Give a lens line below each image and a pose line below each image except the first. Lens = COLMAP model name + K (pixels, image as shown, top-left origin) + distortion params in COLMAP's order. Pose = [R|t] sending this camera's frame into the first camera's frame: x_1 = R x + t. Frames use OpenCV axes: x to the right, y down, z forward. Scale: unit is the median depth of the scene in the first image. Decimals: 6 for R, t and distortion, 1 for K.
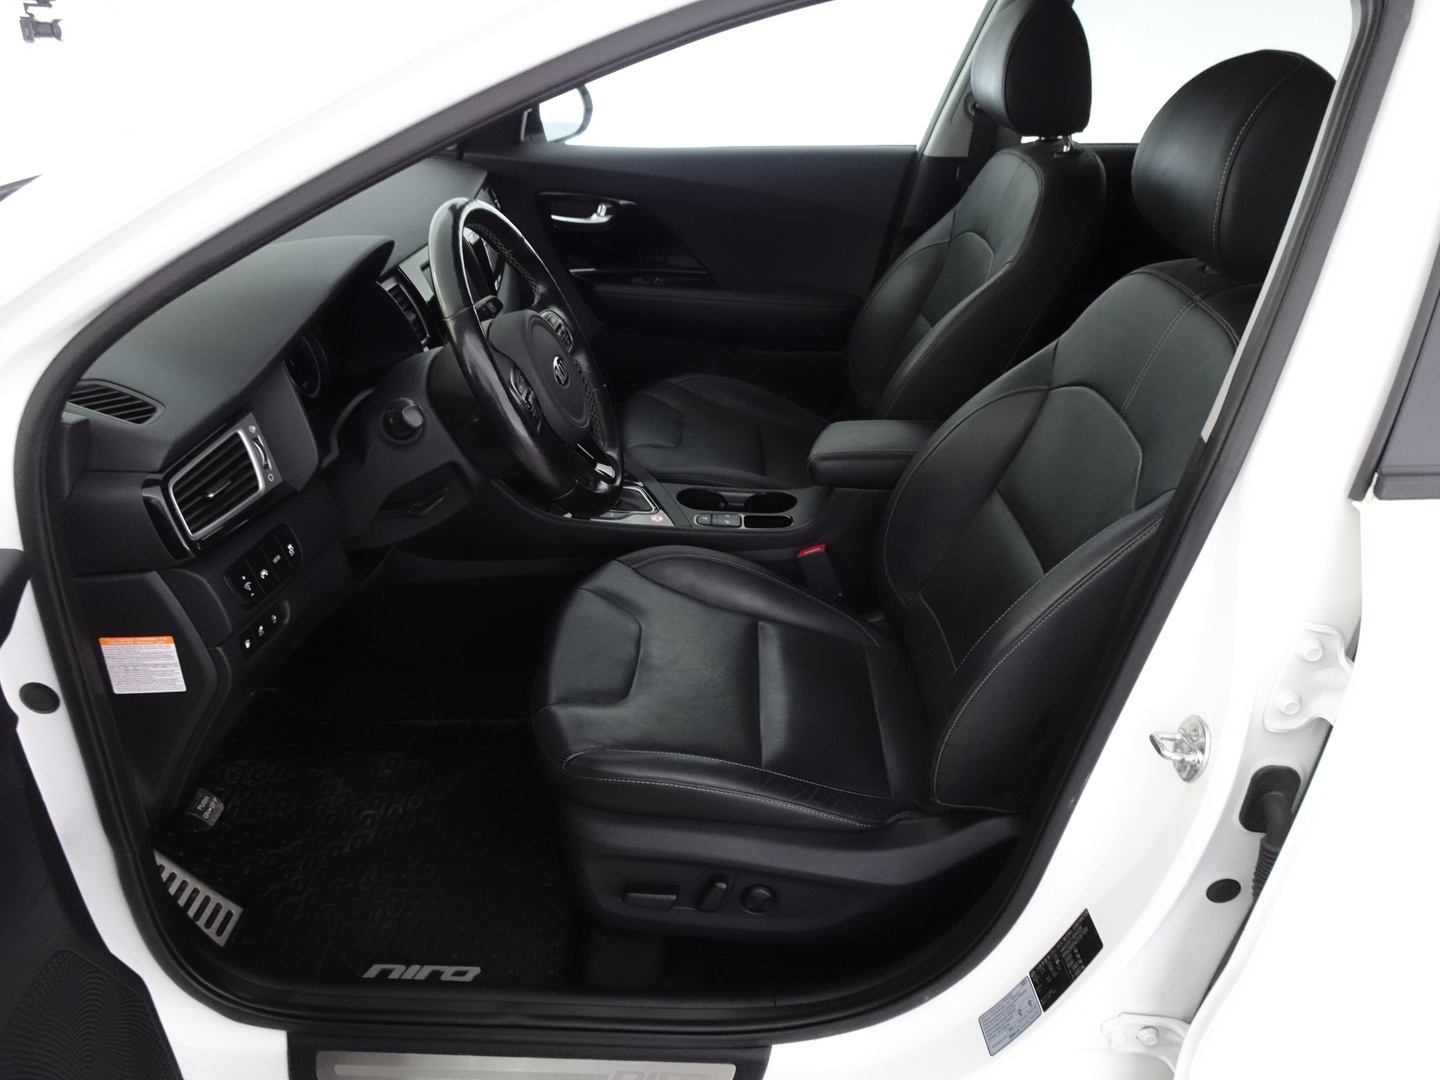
lens RADIAL K [[1034.6, 0, 719.9], [0, 1034.6, 540.4], [0, 0, 1]] dist [0.010684, -0.000863]
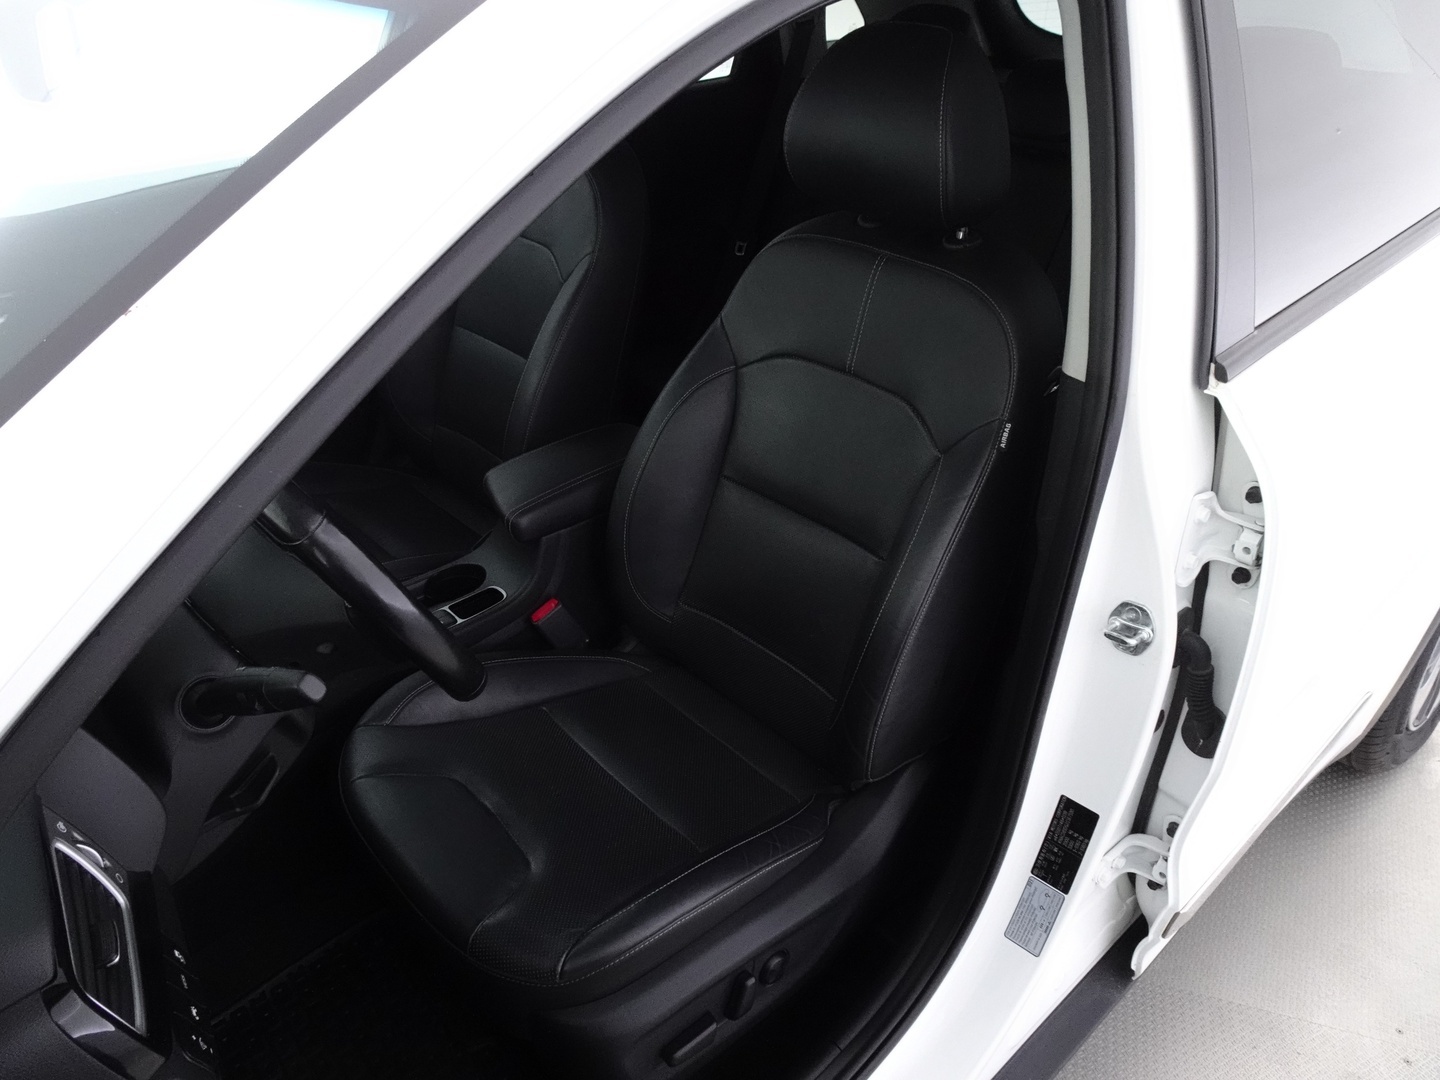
lens RADIAL K [[1034.6, 0, 718.8], [0, 1034.6, 541.0], [0, 0, 1]] dist [0.010684, -0.000863]
pose [[0.739029, -0.393756, 0.546618, -0.381996], [0.366897, 0.915759, 0.163621, -0.196163], [-0.564997, 0.079632, 0.821241, 0.225024]]
